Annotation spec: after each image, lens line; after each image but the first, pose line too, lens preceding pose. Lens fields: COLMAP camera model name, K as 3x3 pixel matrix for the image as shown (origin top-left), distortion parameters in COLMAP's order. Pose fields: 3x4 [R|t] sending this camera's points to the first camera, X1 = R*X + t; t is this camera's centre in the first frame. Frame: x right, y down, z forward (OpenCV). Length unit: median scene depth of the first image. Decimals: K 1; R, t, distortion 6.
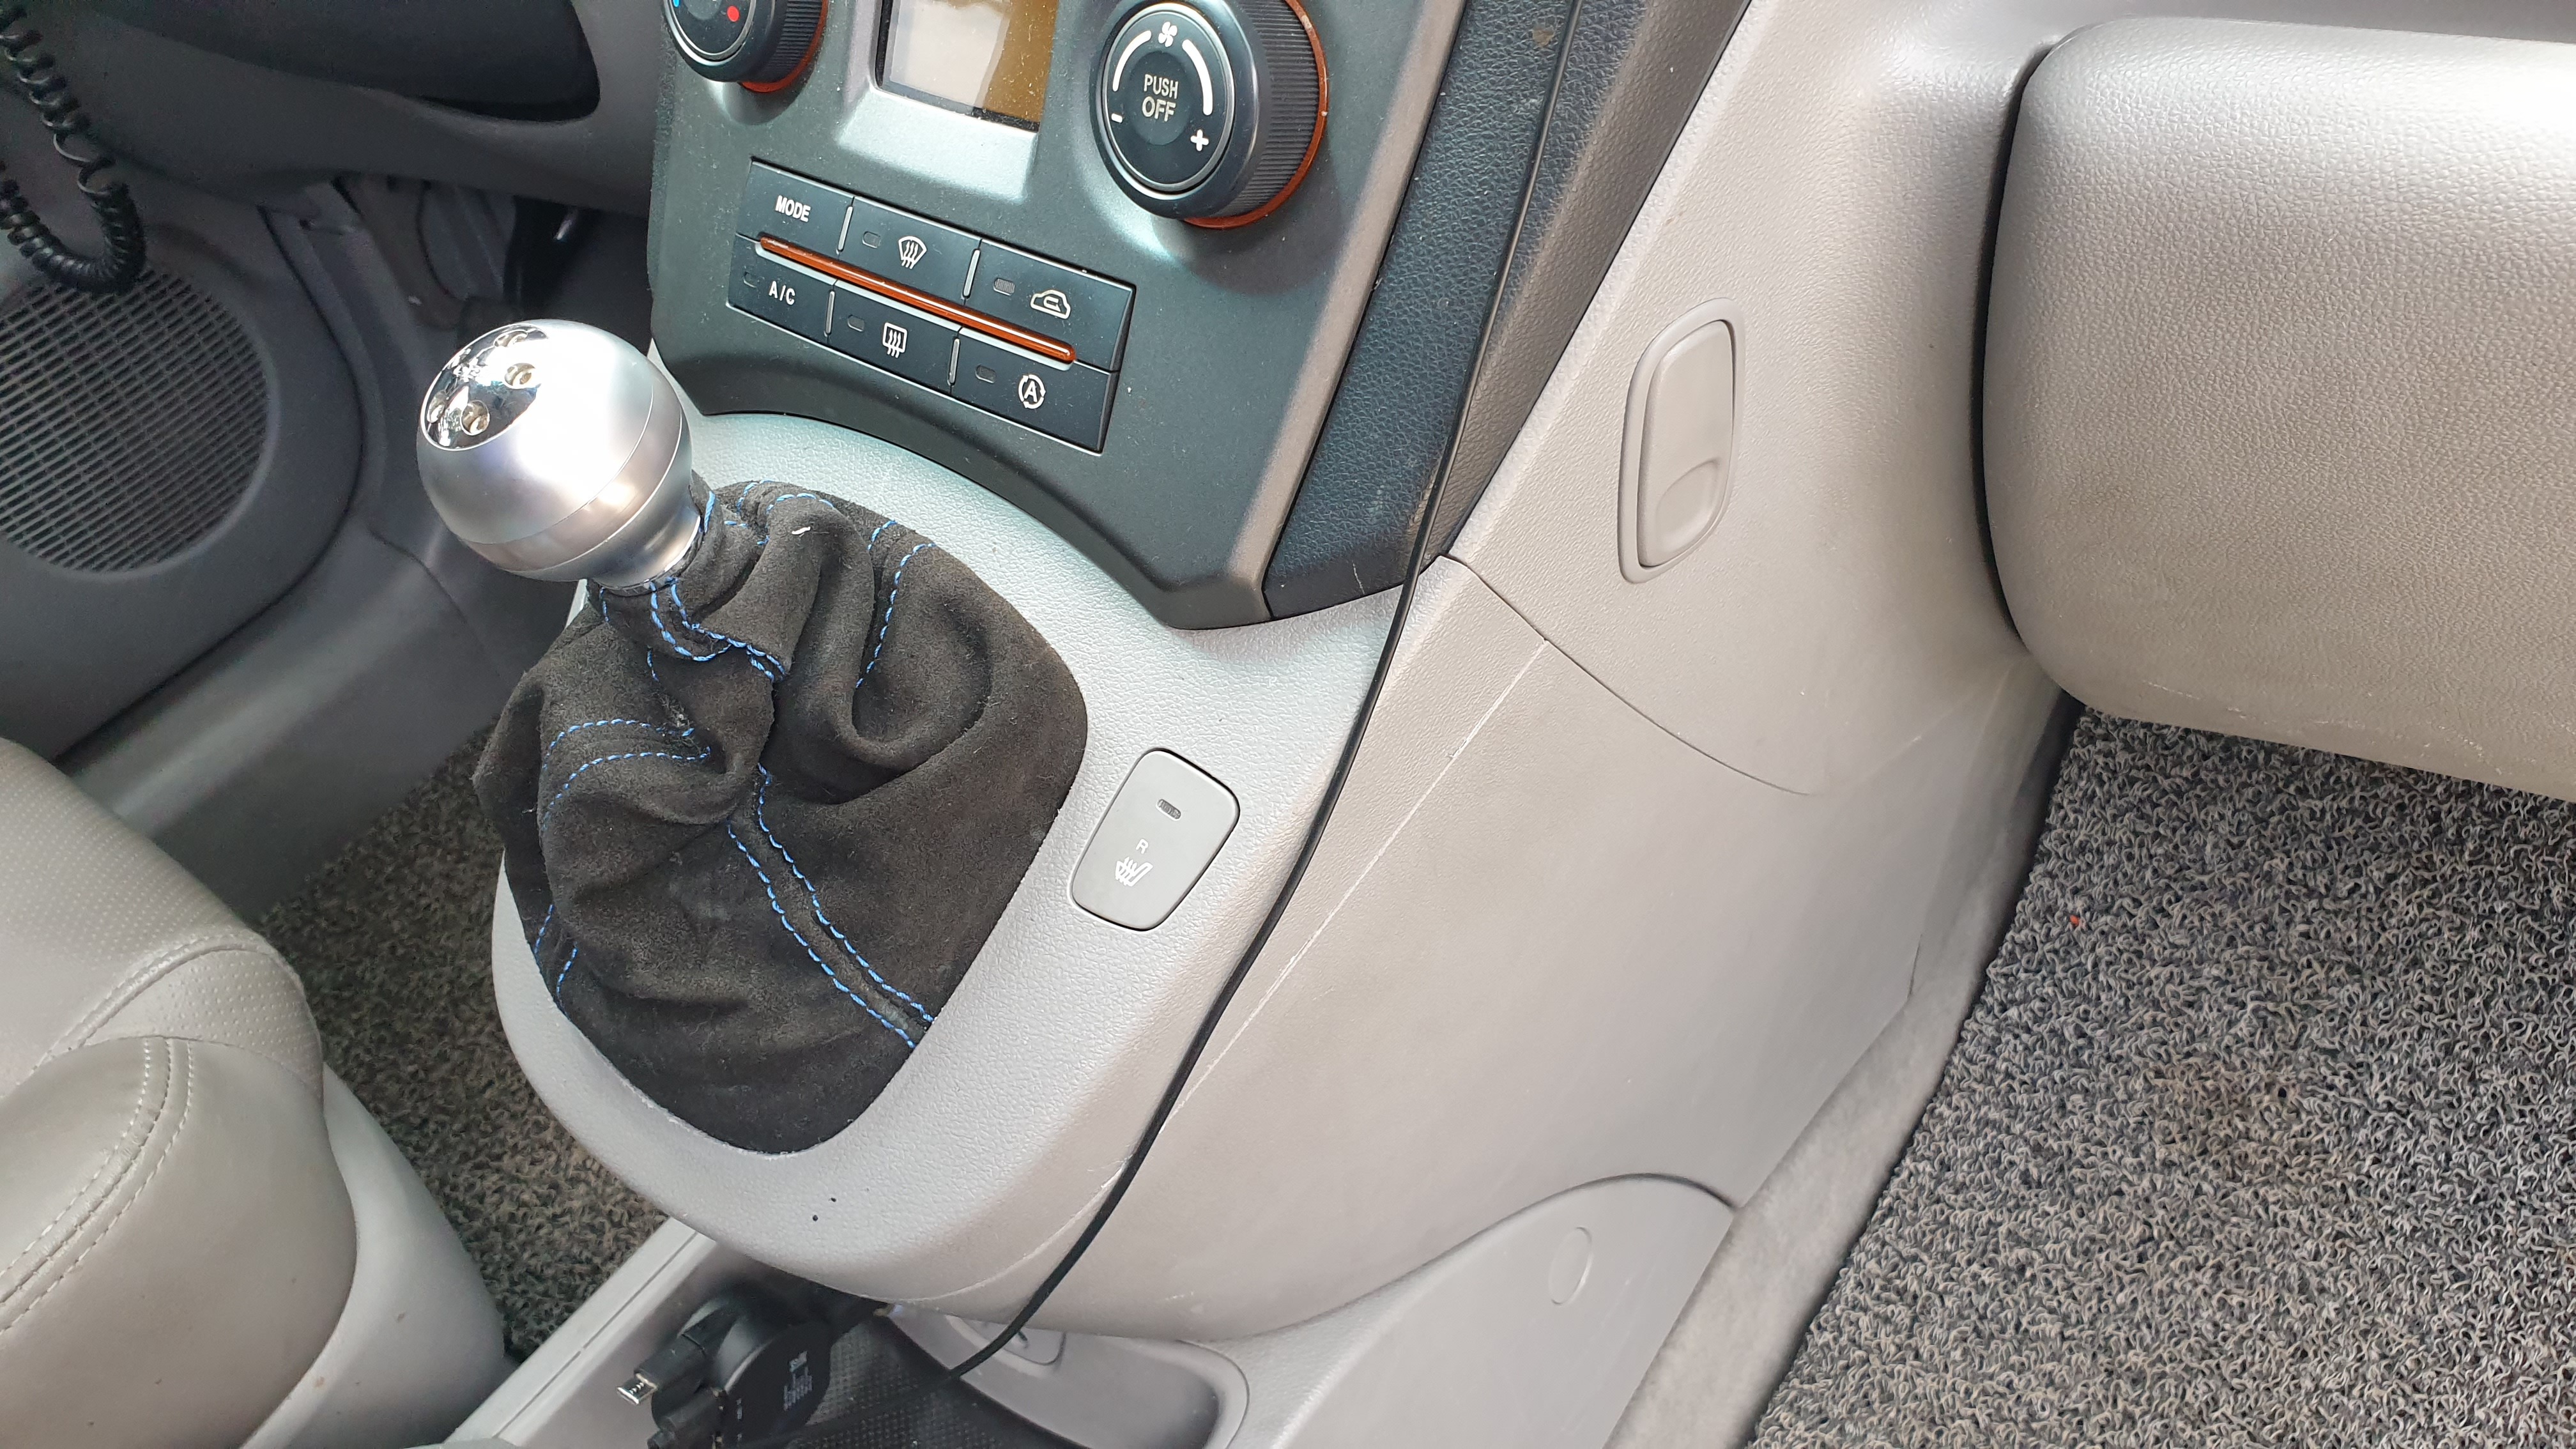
lens RADIAL K [[1973.0, 0, 1288.0], [0, 1973.0, 724.5], [0, 0, 1]] dist [0.002689, 0.086775]
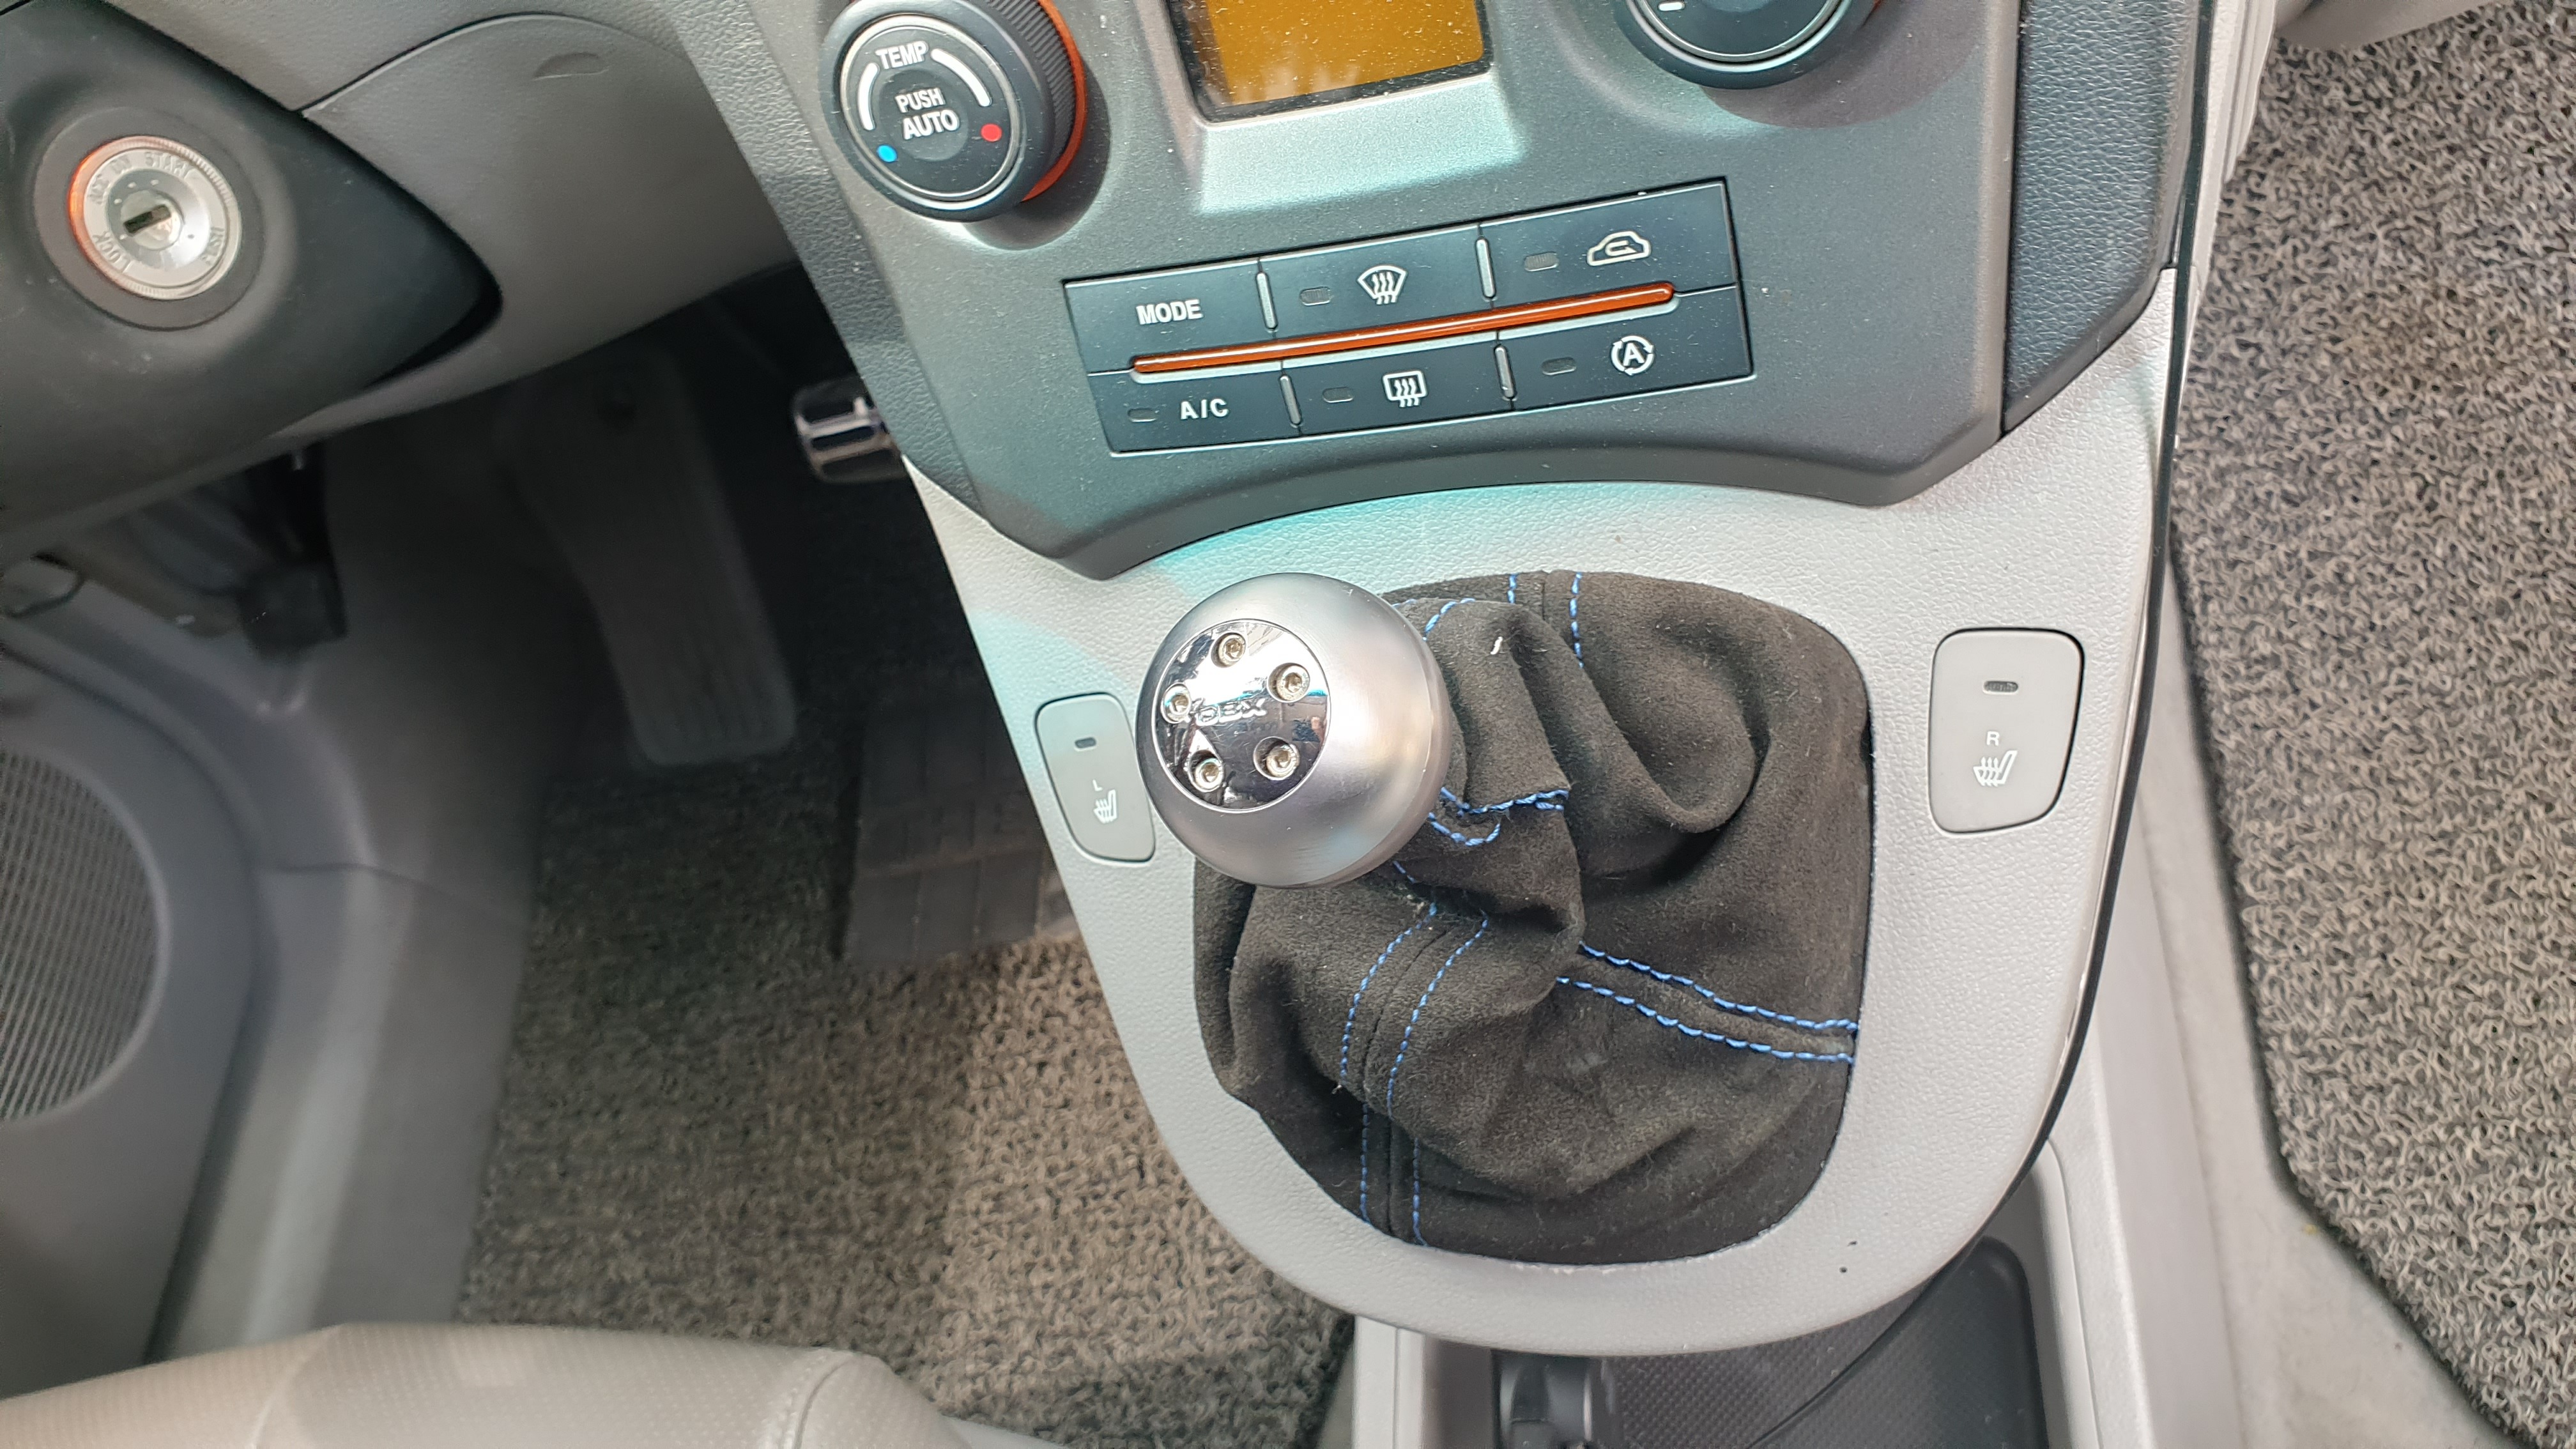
lens RADIAL K [[1954.7, 0, 1318.9], [0, 1954.7, 720.8], [0, 0, 1]] dist [-0.038479, 0.078607]
pose [[0.837994, -0.540181, 0.077267, -0.185160], [0.519187, 0.832861, 0.191800, -0.127408], [-0.167959, -0.120612, 0.978388, 0.096368]]
